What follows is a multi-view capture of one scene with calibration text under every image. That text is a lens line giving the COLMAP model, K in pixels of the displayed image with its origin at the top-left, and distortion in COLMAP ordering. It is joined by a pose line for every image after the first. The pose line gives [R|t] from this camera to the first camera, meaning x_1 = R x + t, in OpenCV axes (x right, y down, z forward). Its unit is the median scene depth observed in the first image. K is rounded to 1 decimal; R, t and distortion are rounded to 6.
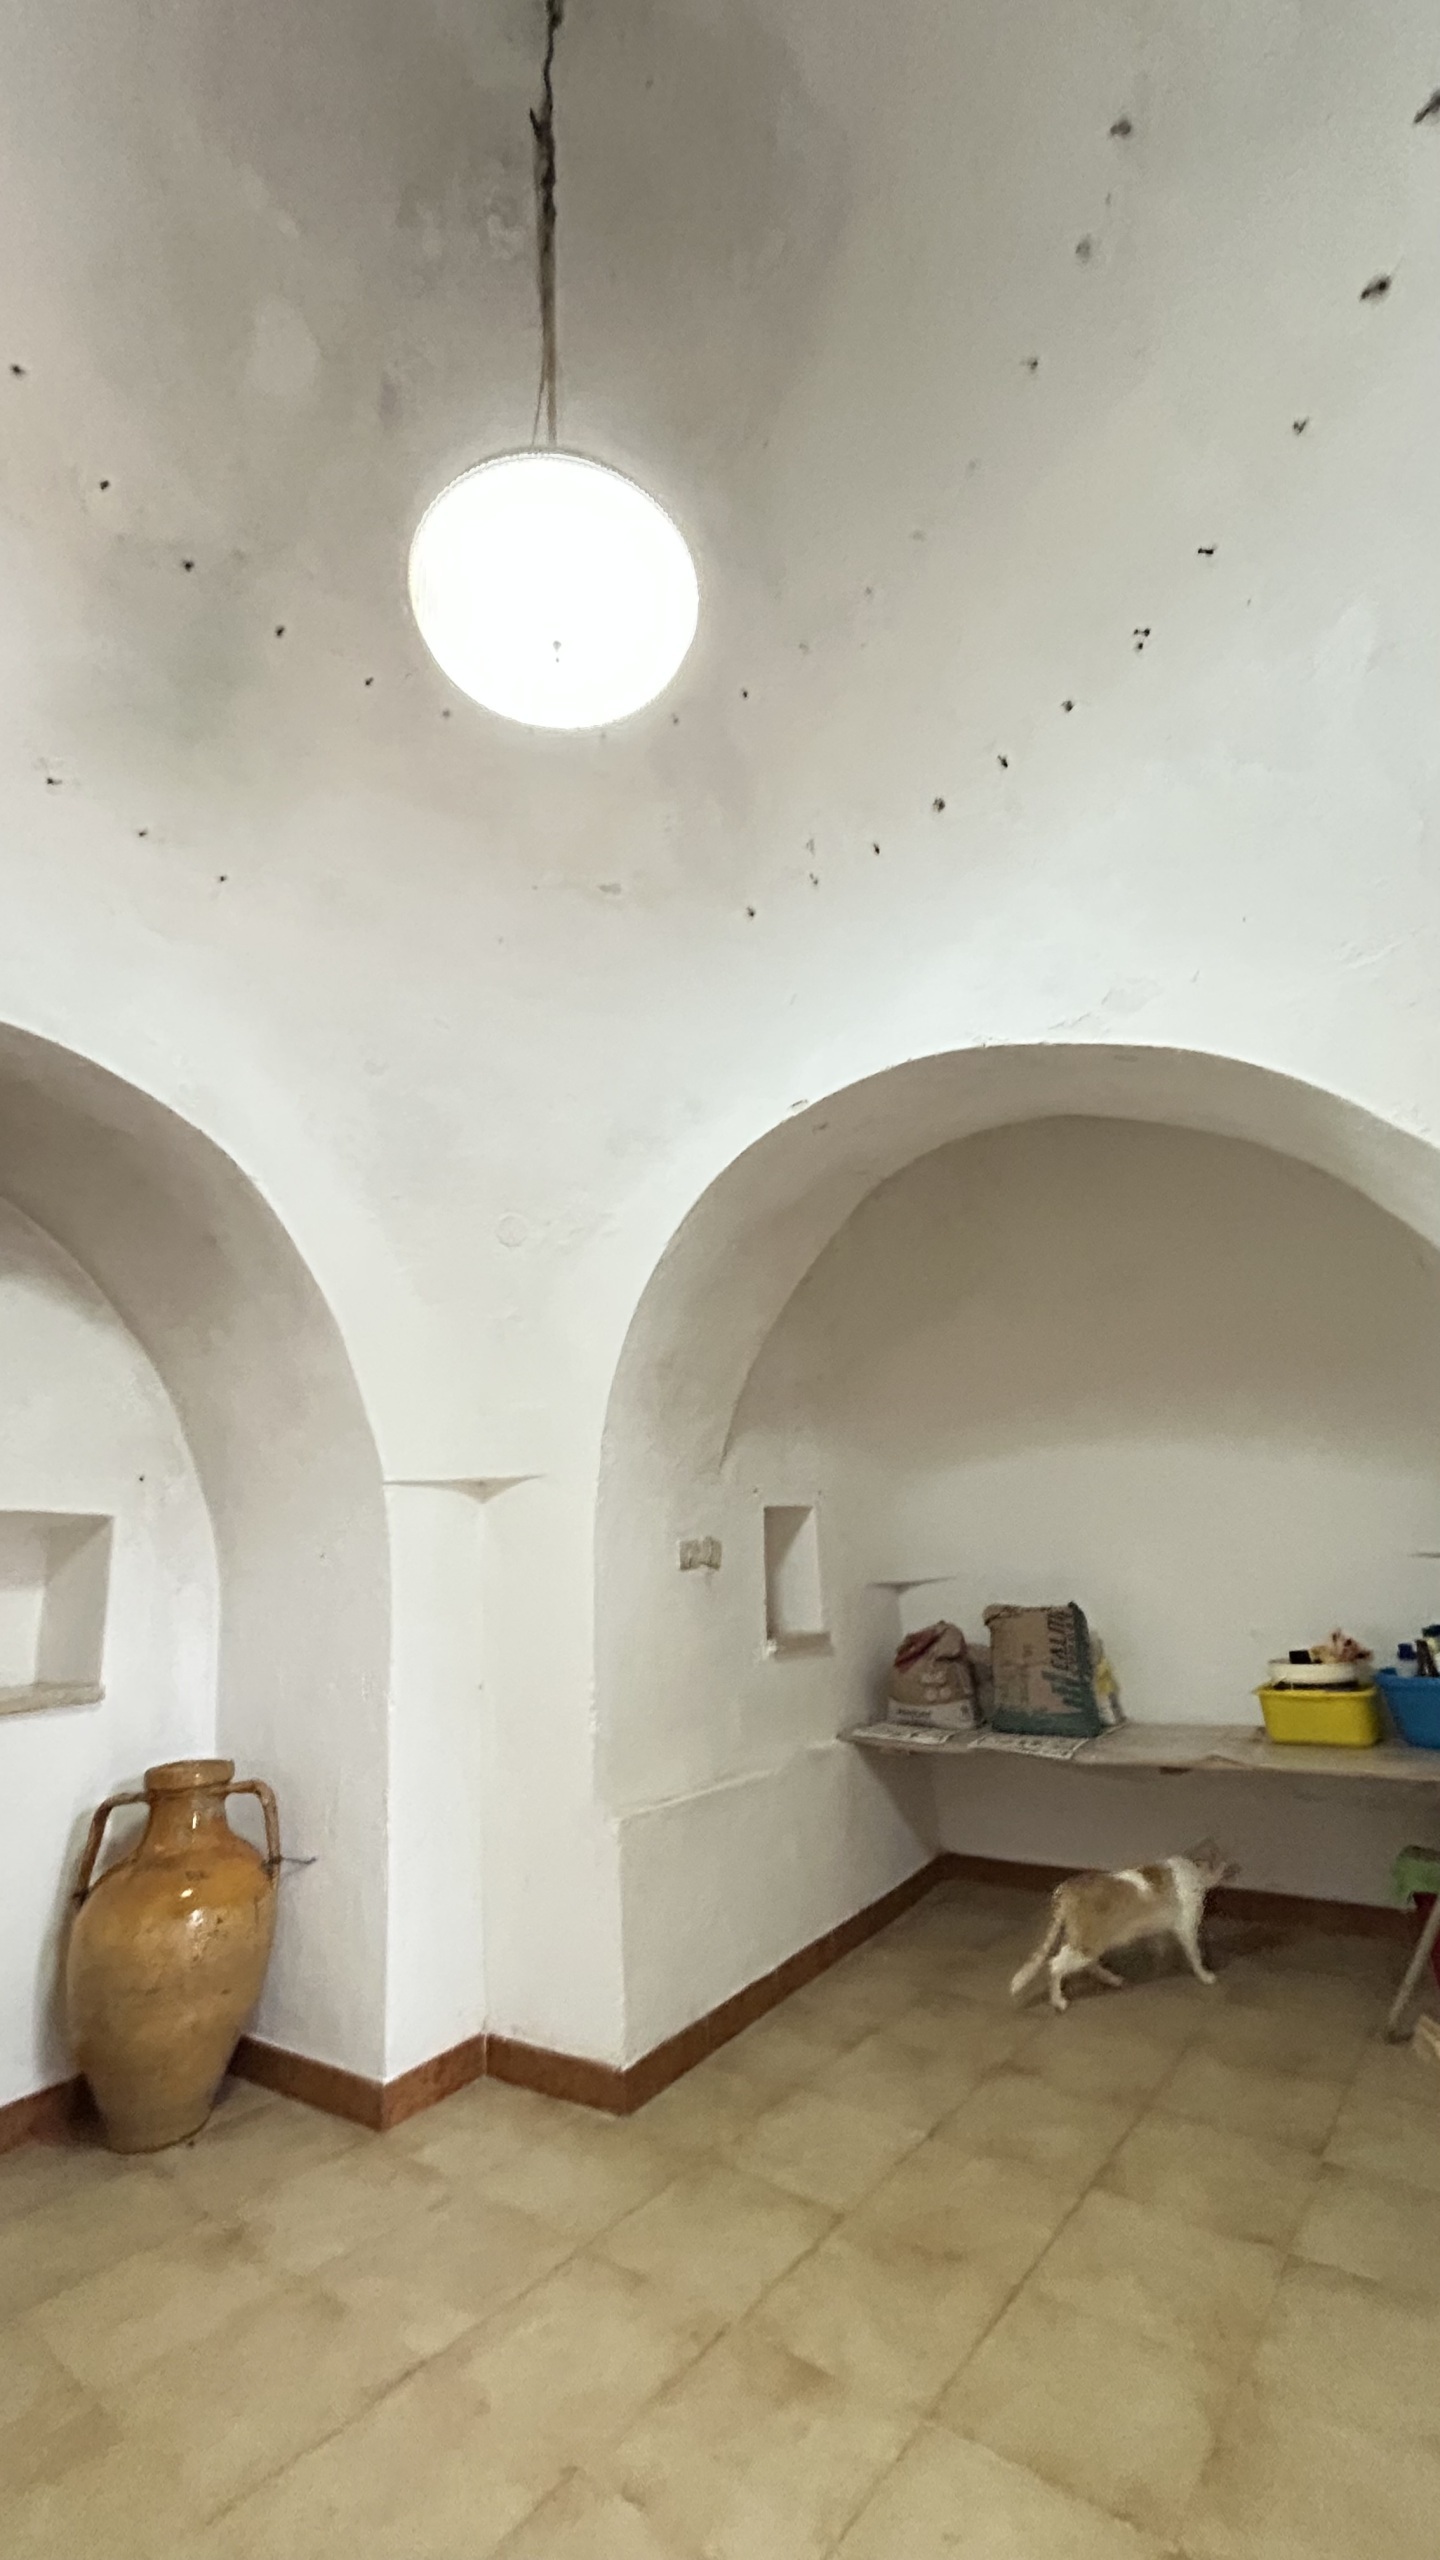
lens RADIAL K [[1024.5, 0, 720.0], [0, 1024.5, 1280.0], [0, 0, 1]] dist [-0.002161, -0.000014]
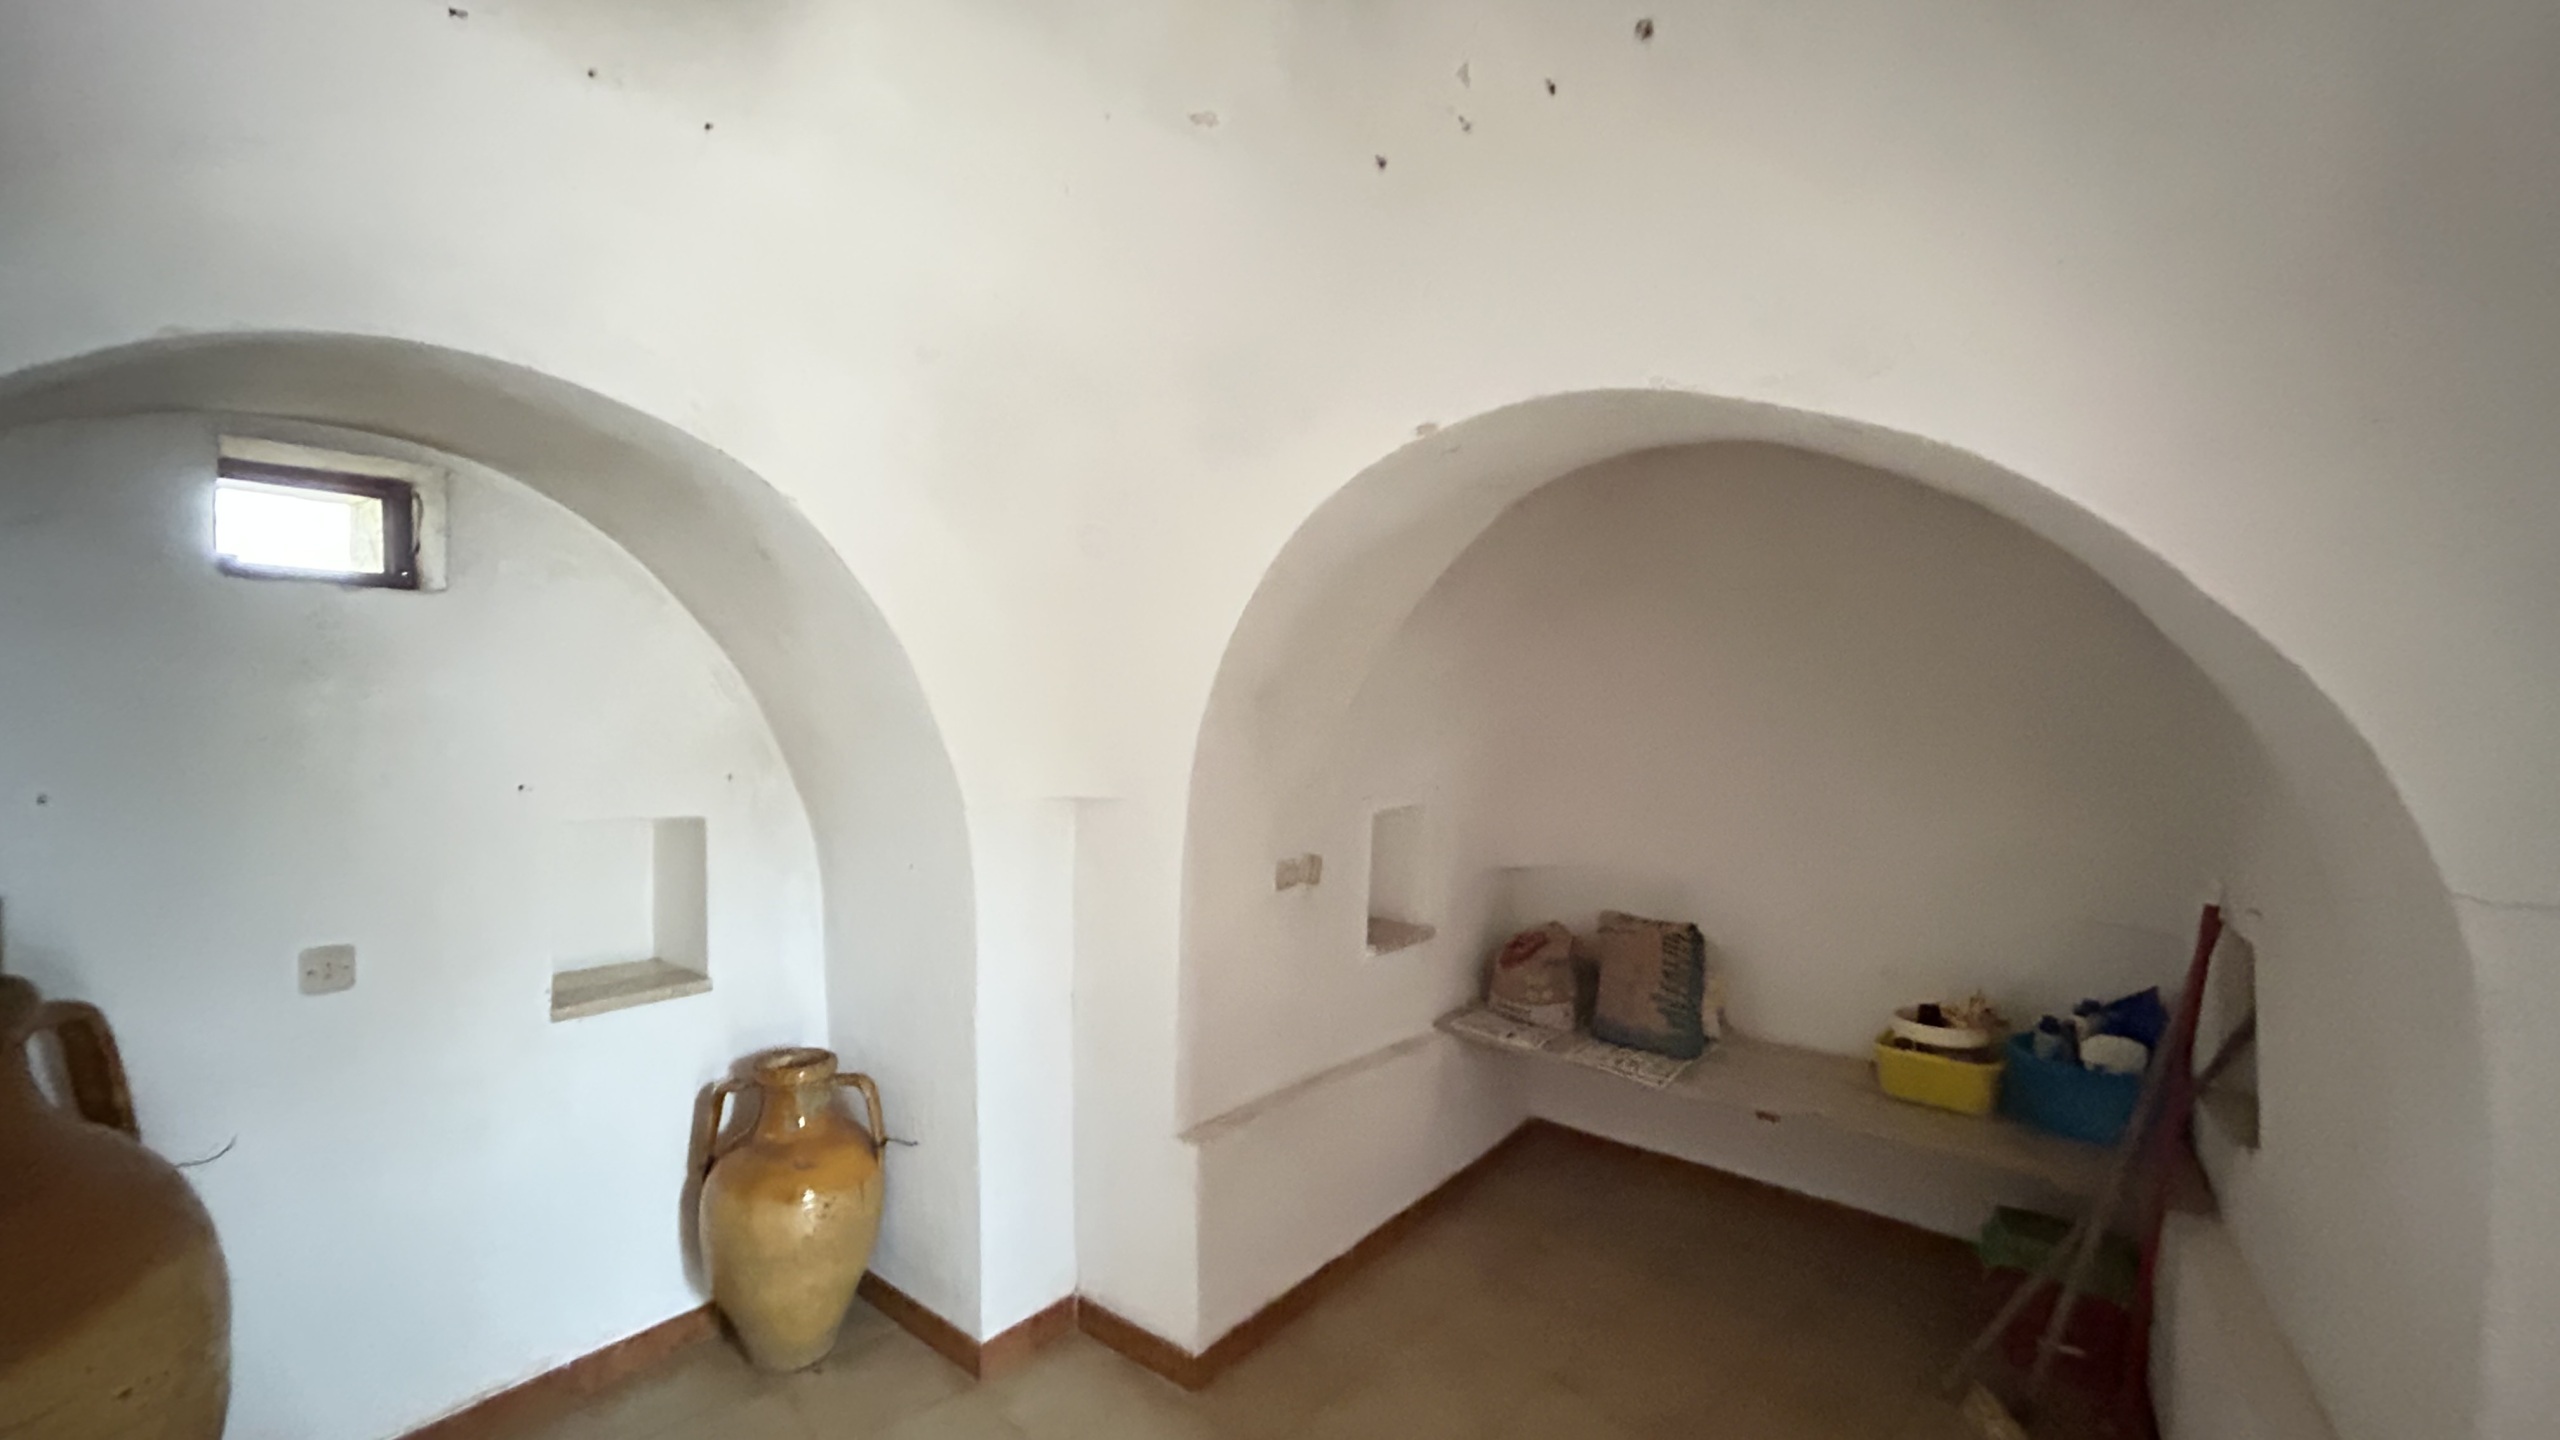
lens RADIAL K [[1024.5, 0, 1280.0], [0, 1024.5, 720.0], [0, 0, 1]] dist [-0.002161, -0.000014]
pose [[0.994502, 0.059350, -0.086270, 0.040308], [-0.032829, 0.959048, 0.281335, -0.151092], [0.099434, -0.276956, 0.955724, 0.126852]]
